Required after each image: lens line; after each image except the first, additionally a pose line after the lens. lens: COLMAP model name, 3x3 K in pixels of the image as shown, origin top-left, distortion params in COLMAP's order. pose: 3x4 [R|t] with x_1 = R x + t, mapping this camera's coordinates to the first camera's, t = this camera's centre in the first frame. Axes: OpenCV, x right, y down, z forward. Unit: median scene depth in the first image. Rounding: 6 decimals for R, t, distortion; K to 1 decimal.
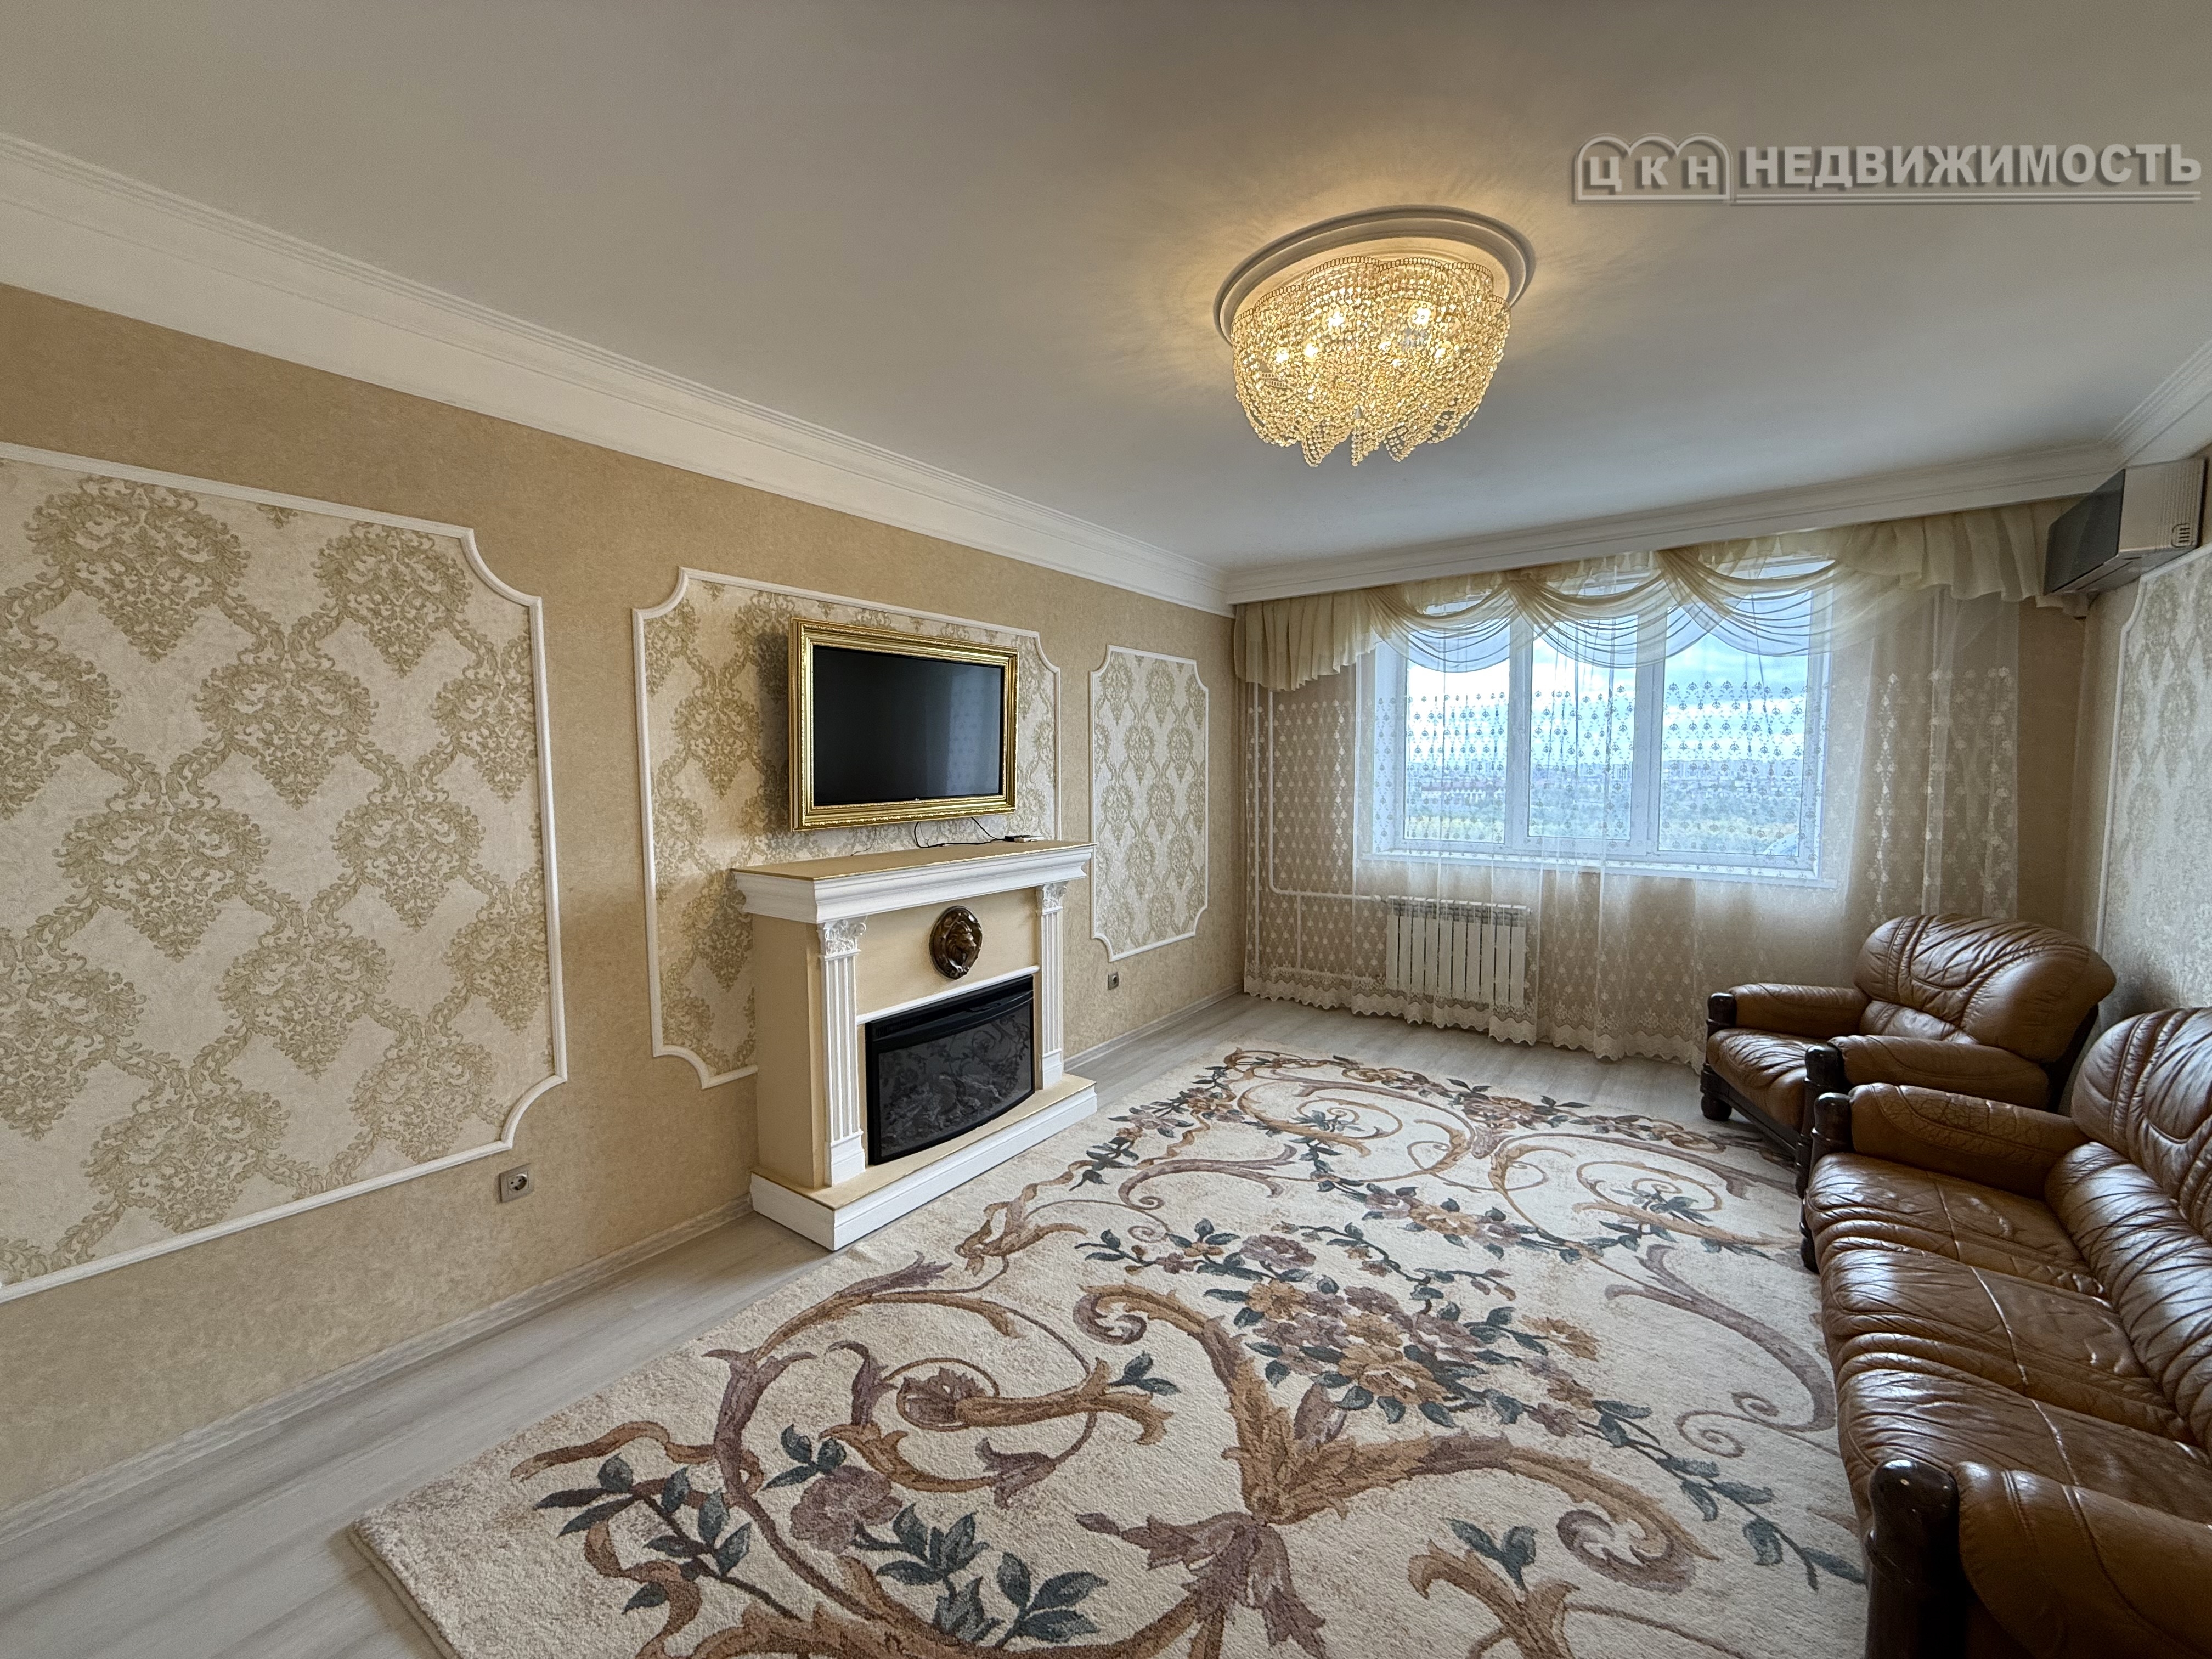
lens RADIAL K [[884.8, 0, 1082.3], [0, 884.8, 828.4], [0, 0, 1]] dist [-0.001929, -0.000023]
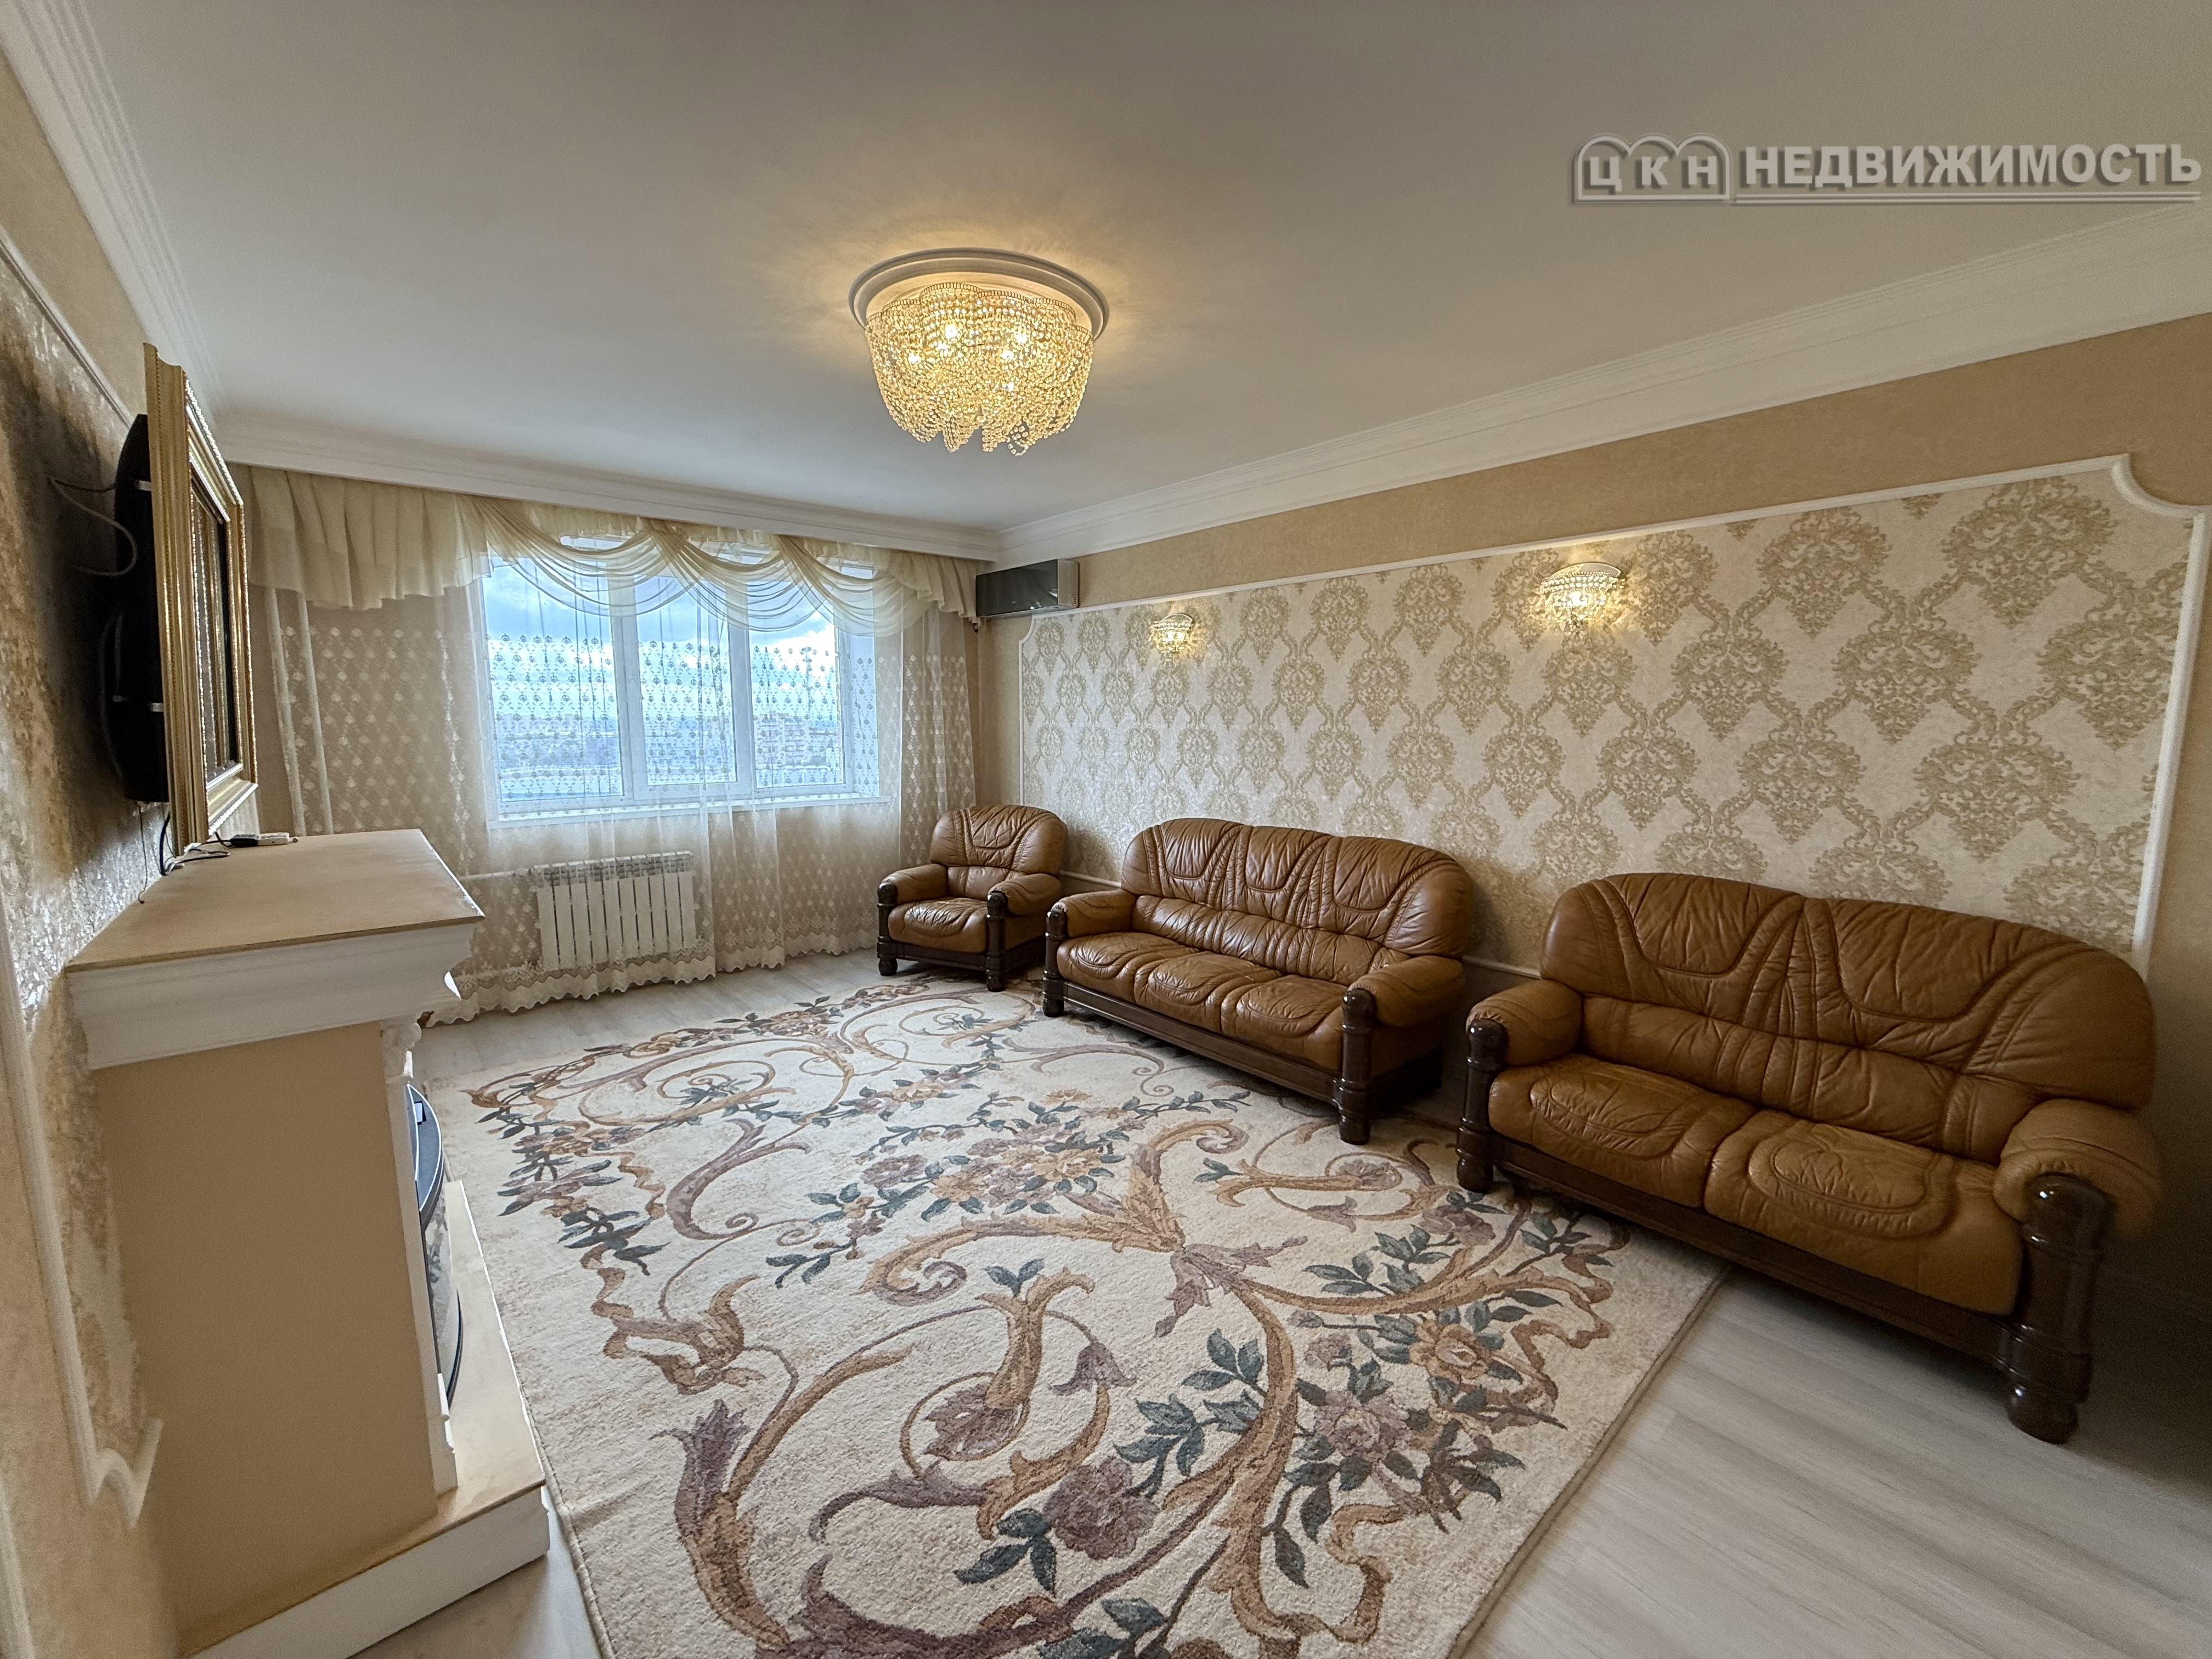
lens RADIAL K [[892.1, 0, 1106.0], [0, 892.1, 829.5], [0, 0, 1]] dist [-0.000141, 0.000140]
pose [[0.201928, -0.118276, 0.972232, -0.709925], [0.069363, 0.991916, 0.106265, -0.025019], [-0.976941, 0.045979, 0.208500, 0.496930]]
